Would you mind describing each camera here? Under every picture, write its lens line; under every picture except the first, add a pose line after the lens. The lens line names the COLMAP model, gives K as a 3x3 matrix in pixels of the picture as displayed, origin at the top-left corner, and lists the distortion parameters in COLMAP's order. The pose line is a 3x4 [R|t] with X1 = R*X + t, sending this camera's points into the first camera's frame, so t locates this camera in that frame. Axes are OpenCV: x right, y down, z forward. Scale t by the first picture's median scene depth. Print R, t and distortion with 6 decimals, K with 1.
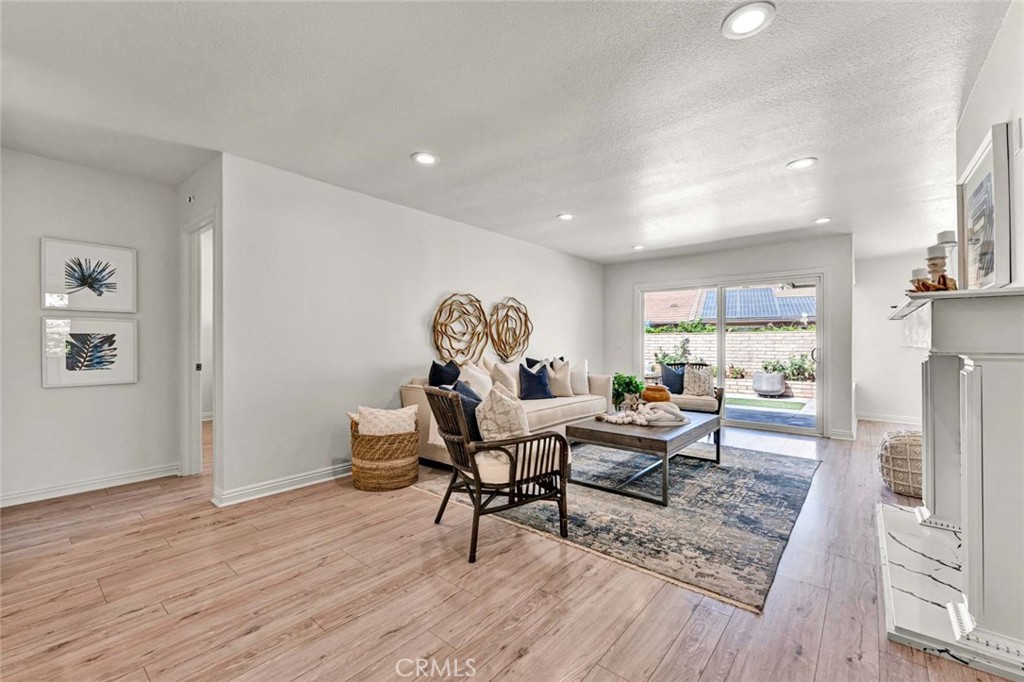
lens RADIAL K [[416.4, 0, 510.4], [0, 416.4, 347.7], [0, 0, 1]] dist [-0.000486, -0.000396]
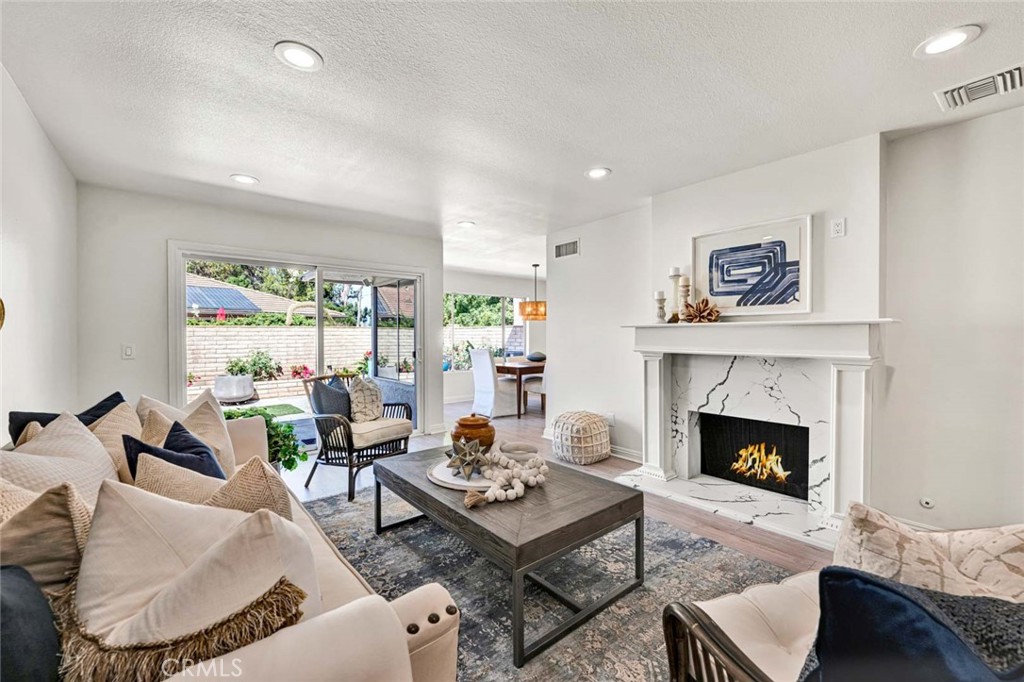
lens RADIAL K [[416.4, 0, 501.2], [0, 416.4, 335.9], [0, 0, 1]] dist [-0.000486, -0.000396]
pose [[0.165546, -0.006302, 0.986182, -0.163156], [0.010347, 0.999936, 0.004653, -0.024098], [-0.986148, 0.009434, 0.165600, 0.481334]]
